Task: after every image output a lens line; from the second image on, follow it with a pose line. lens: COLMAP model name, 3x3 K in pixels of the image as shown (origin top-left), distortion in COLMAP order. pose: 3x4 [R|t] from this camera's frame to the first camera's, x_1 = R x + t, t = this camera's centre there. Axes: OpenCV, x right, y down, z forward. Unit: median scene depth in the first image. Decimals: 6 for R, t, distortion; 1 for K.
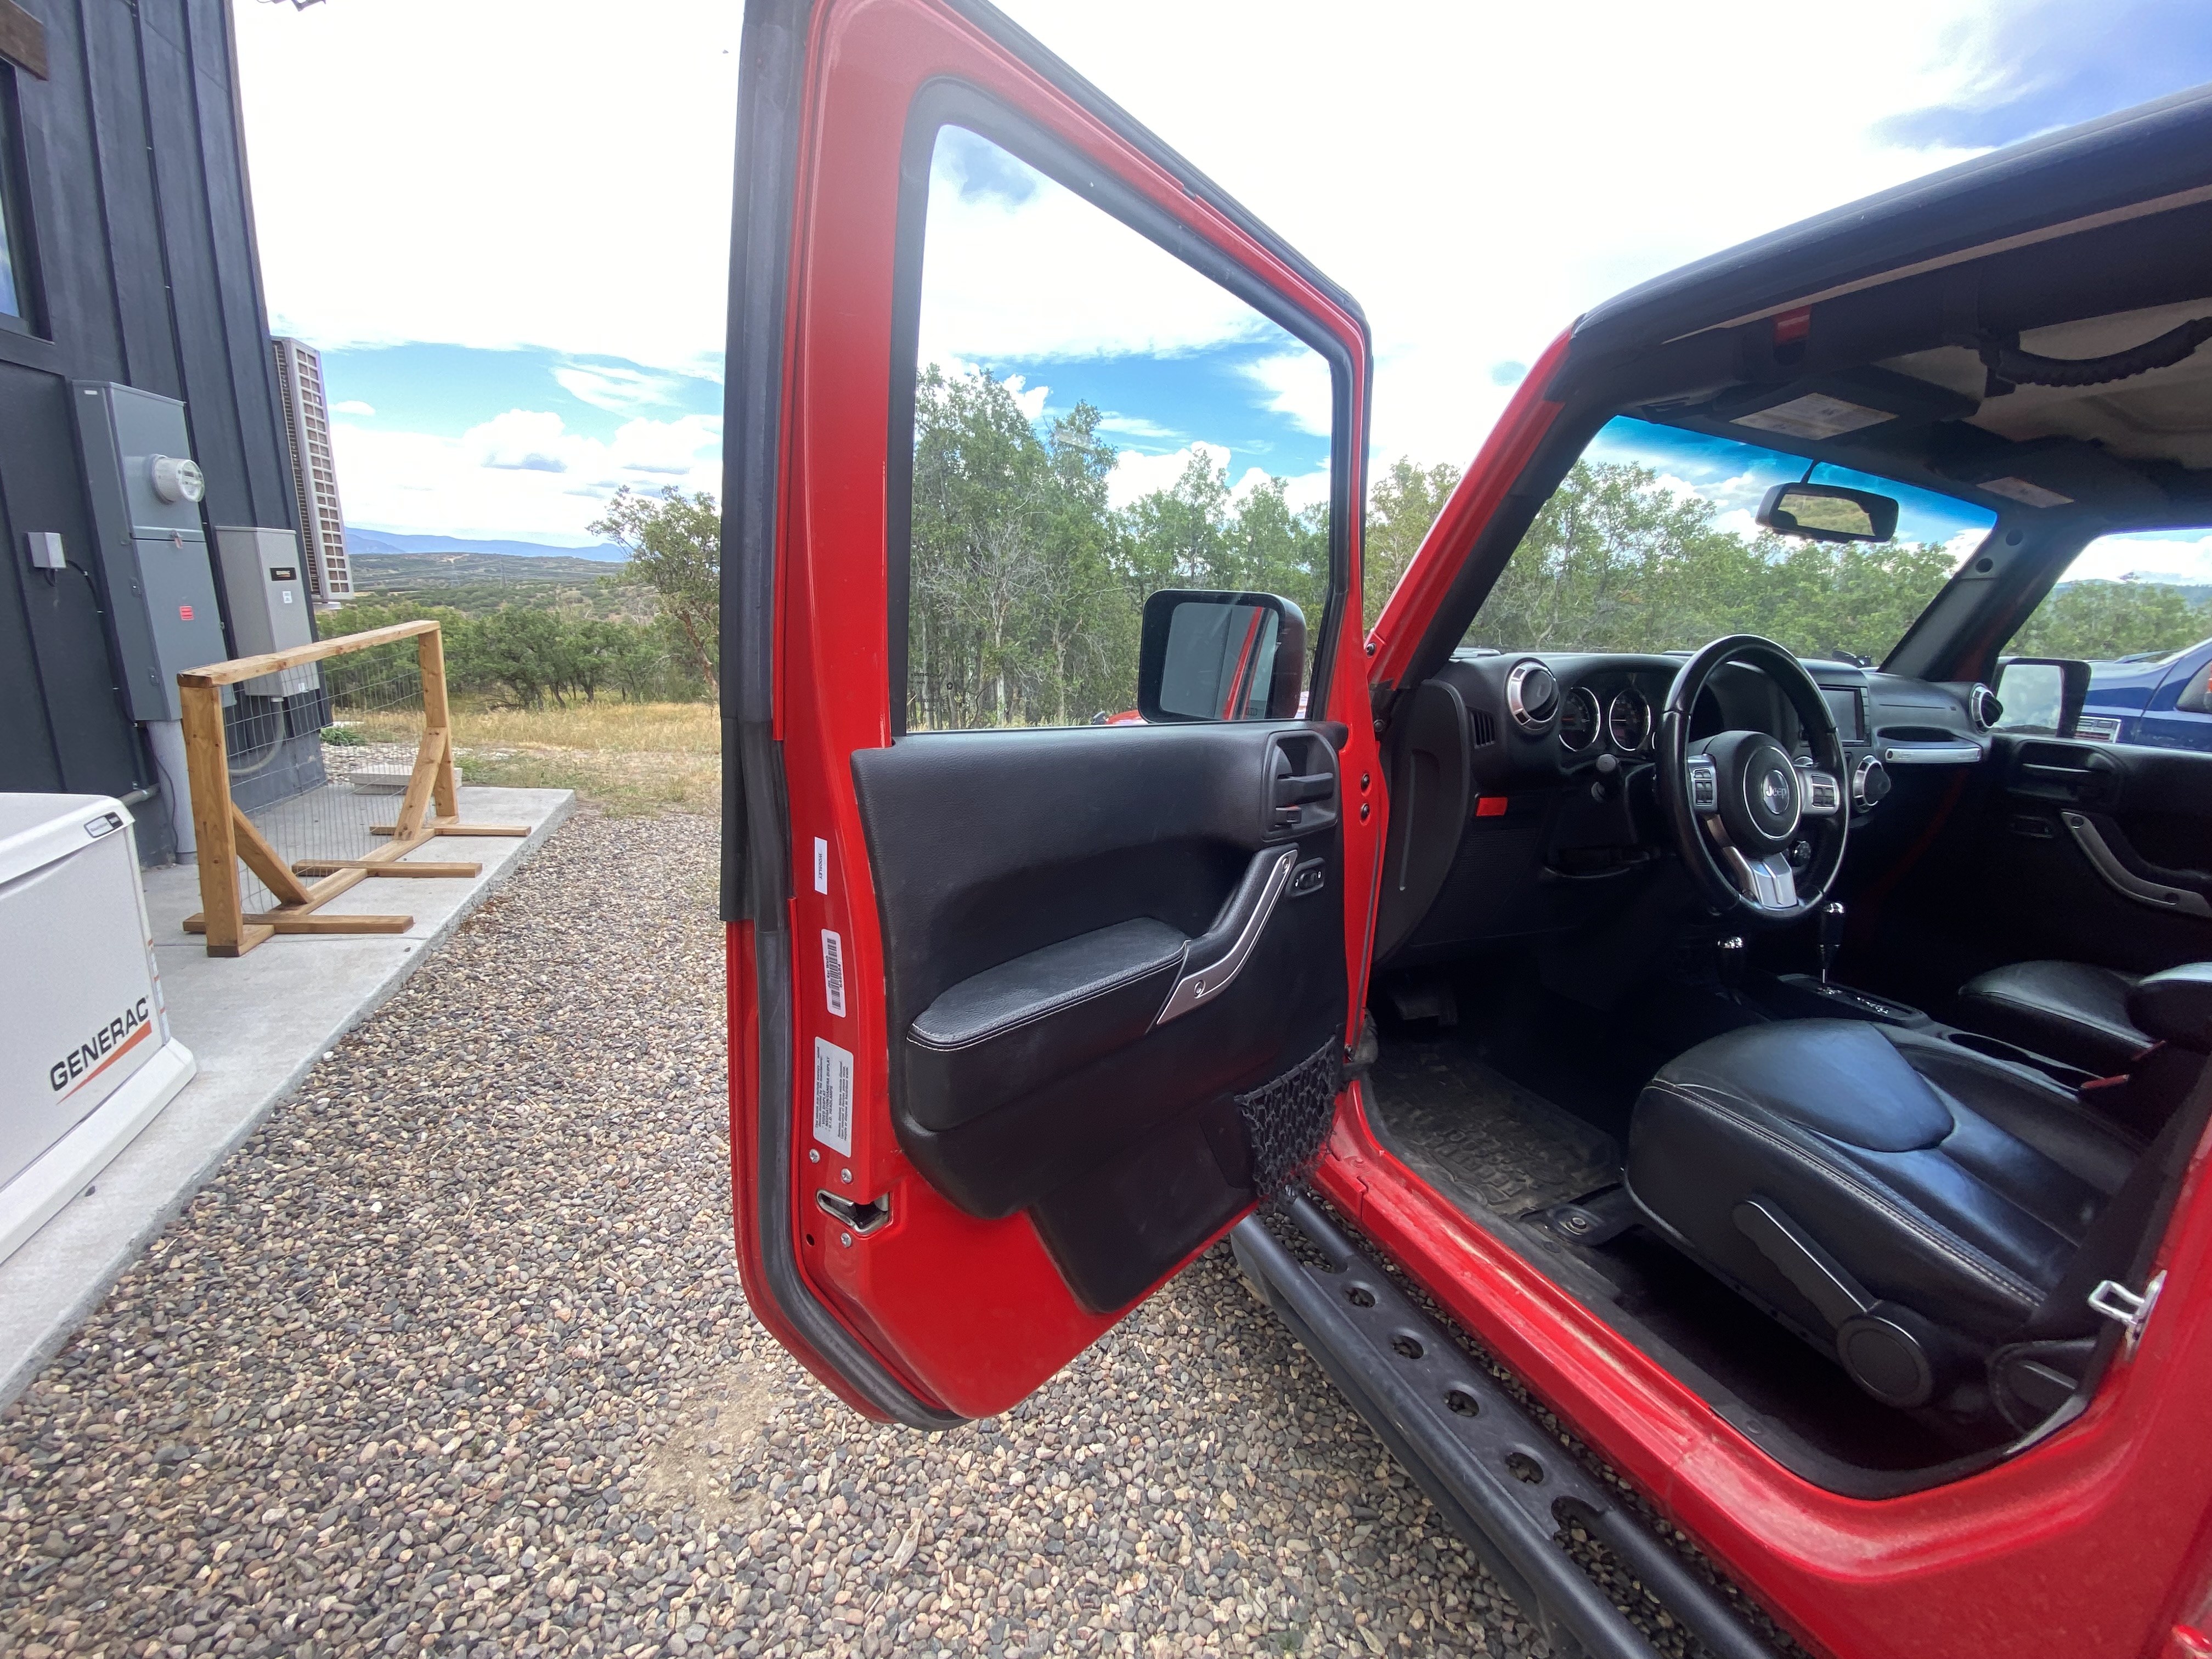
lens RADIAL K [[897.0, 0, 1110.3], [0, 897.0, 825.9], [0, 0, 1]] dist [0.043609, -0.030600]
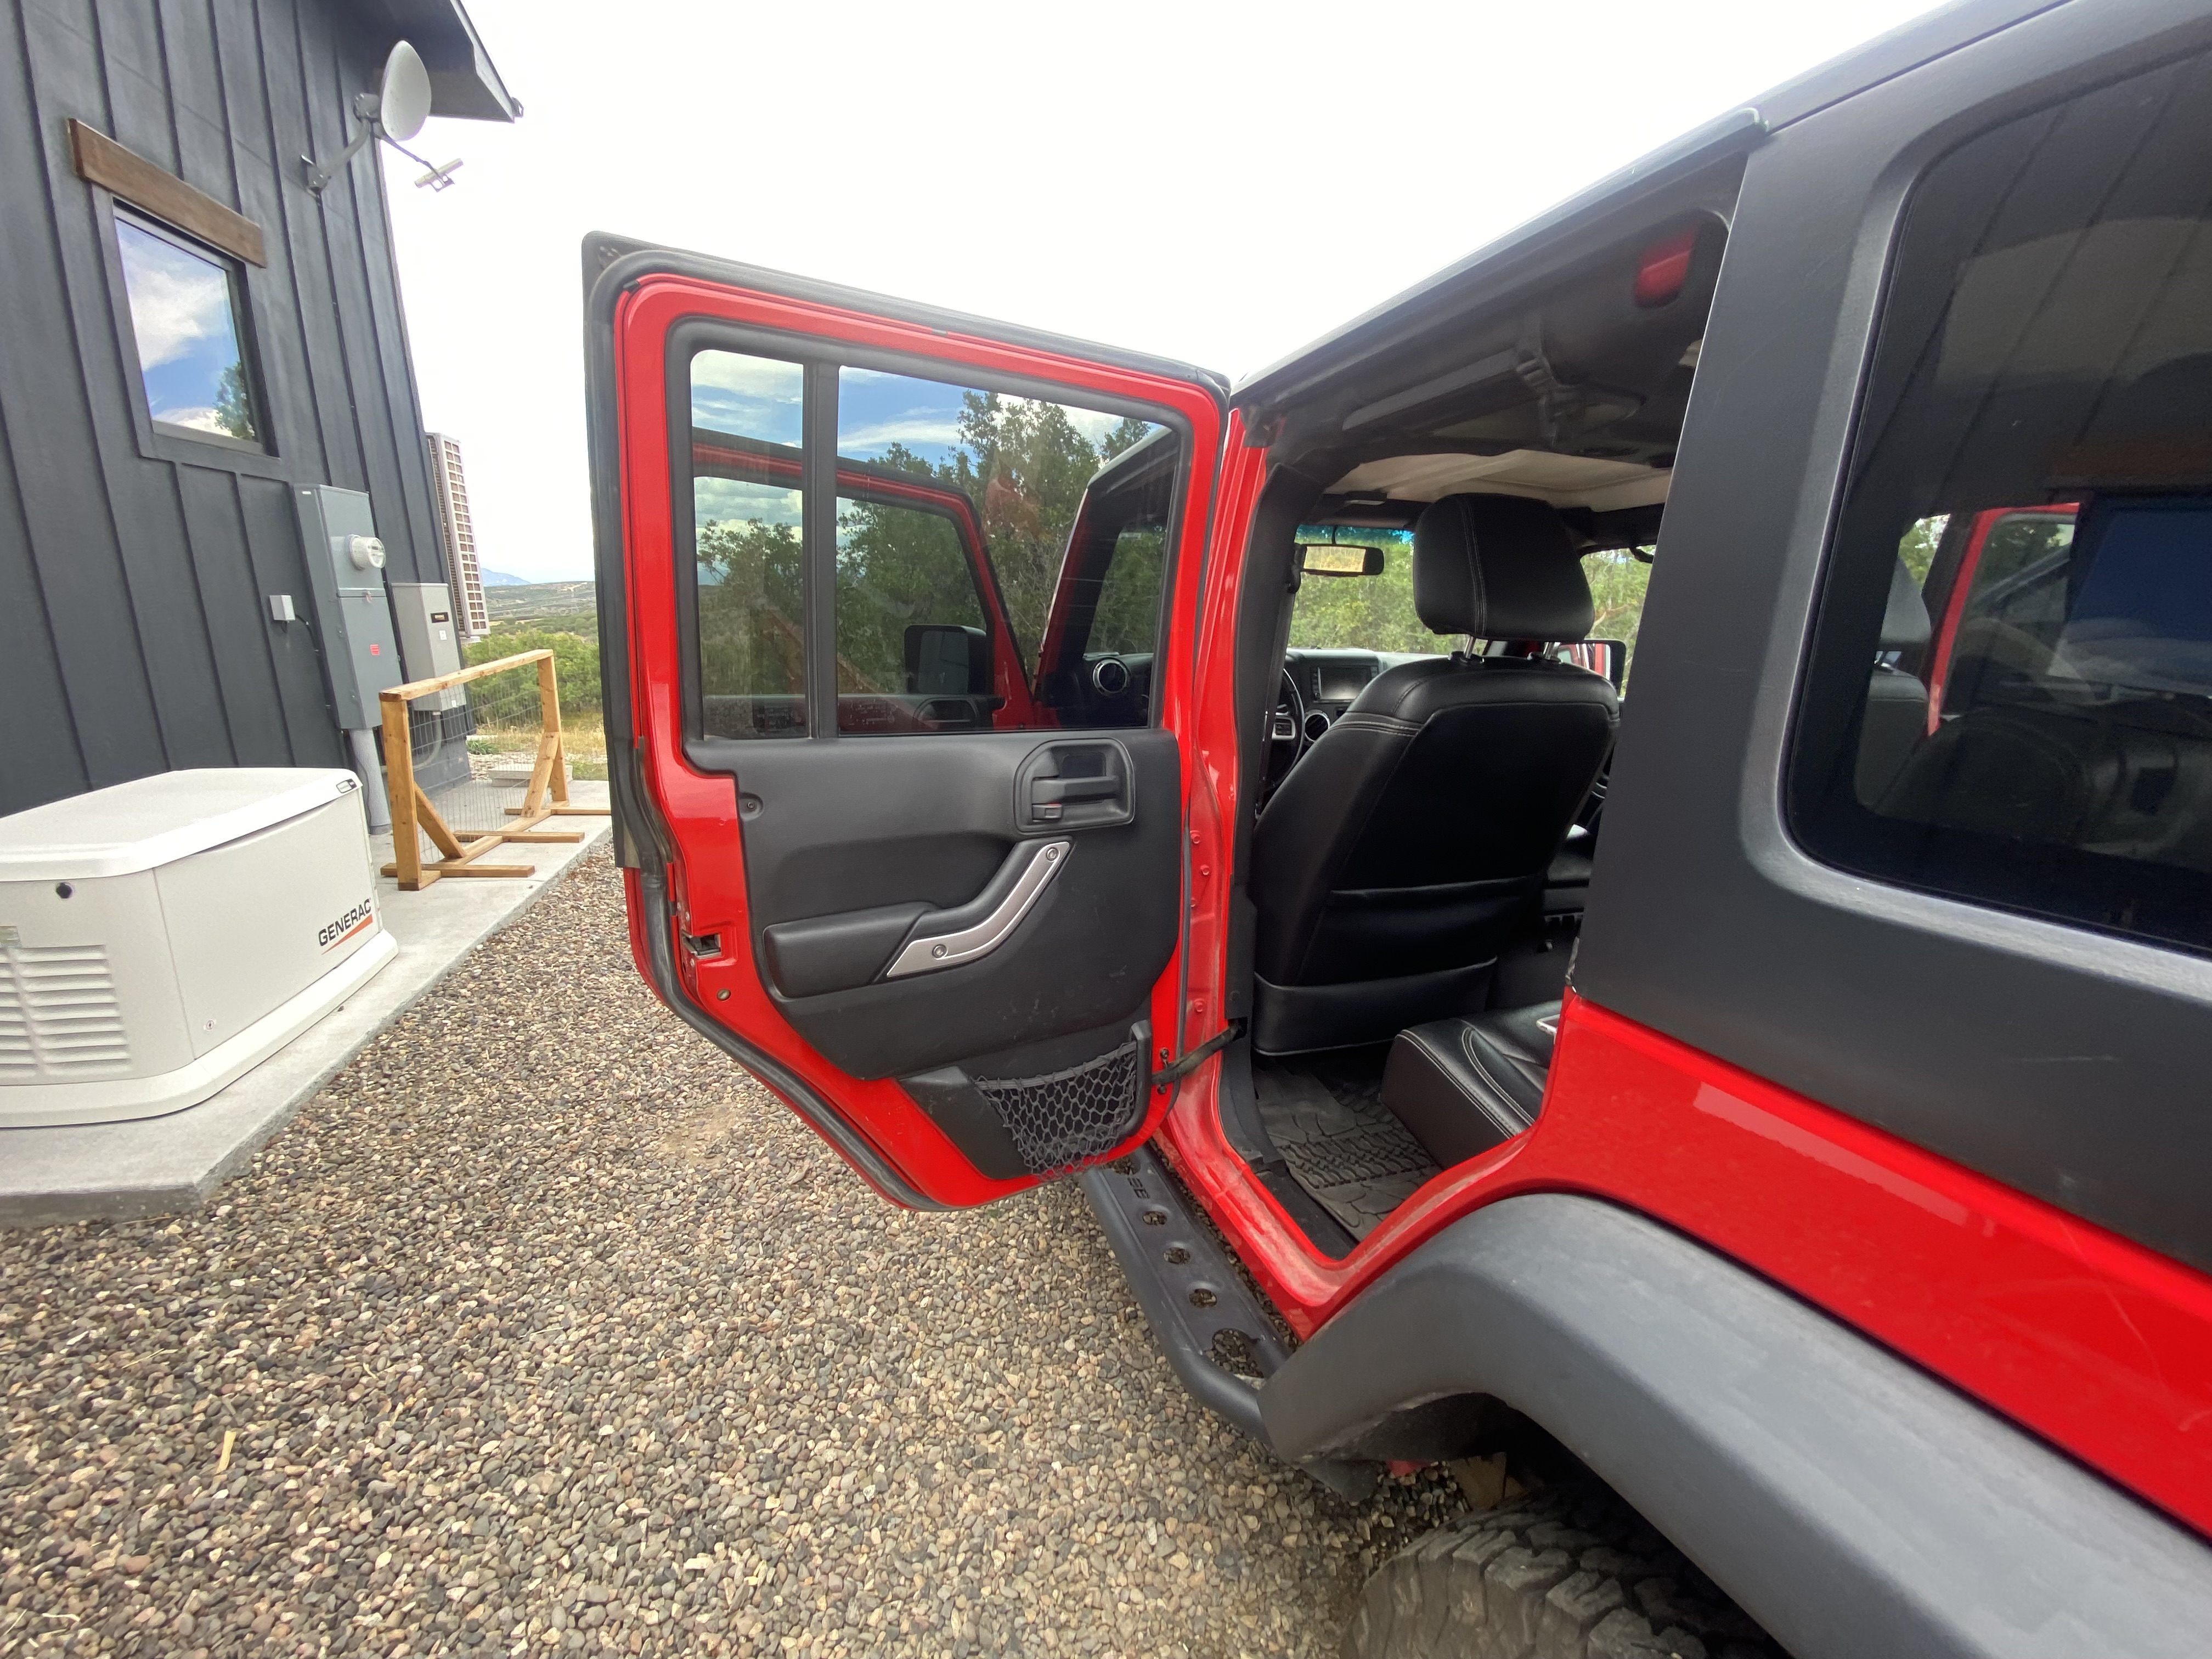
lens RADIAL K [[889.3, 0, 1106.0], [0, 889.3, 829.5], [0, 0, 1]] dist [0.047591, -0.043193]
pose [[0.995513, -0.013382, -0.093670, 0.234420], [0.013502, 0.999909, 0.000651, 0.058025], [0.093652, -0.001913, 0.995603, -0.288713]]
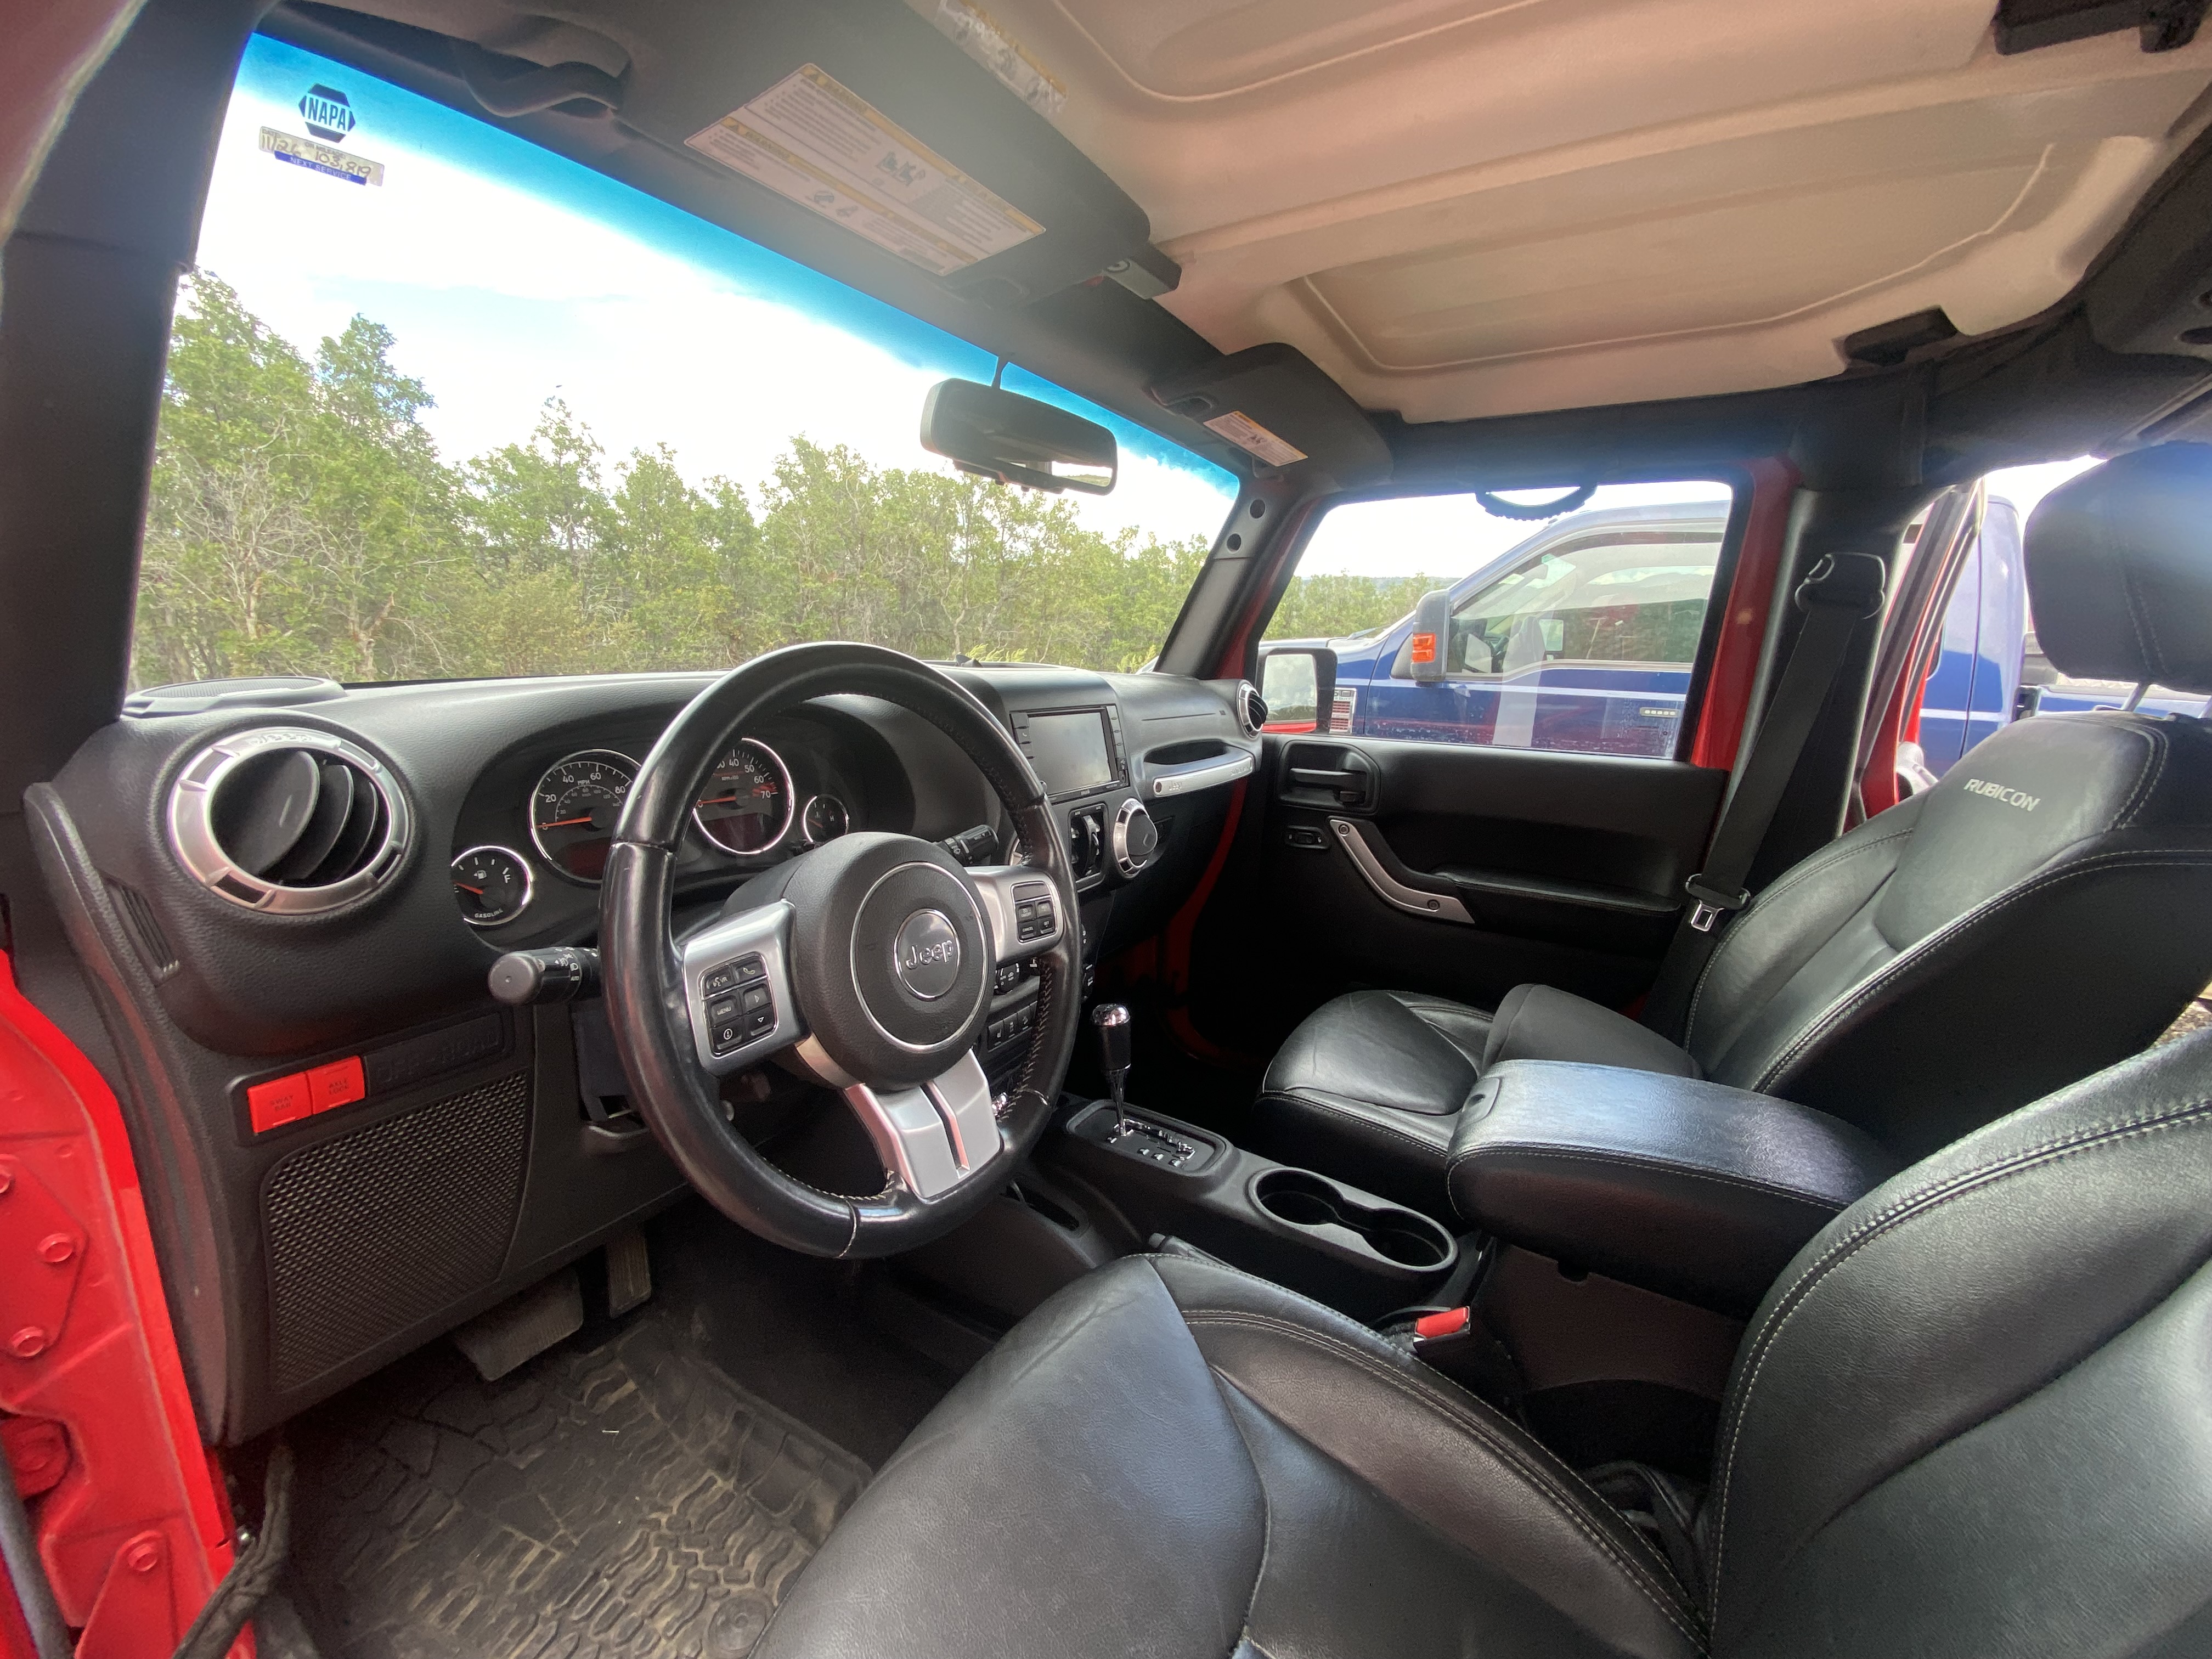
lens RADIAL K [[897.0, 0, 1110.3], [0, 897.0, 825.9], [0, 0, 1]] dist [0.043609, -0.030600]
pose [[0.832283, -0.132687, 0.538237, 0.204150], [0.123381, 0.990916, 0.053496, -0.044393], [-0.540446, 0.021884, 0.841094, 0.194101]]
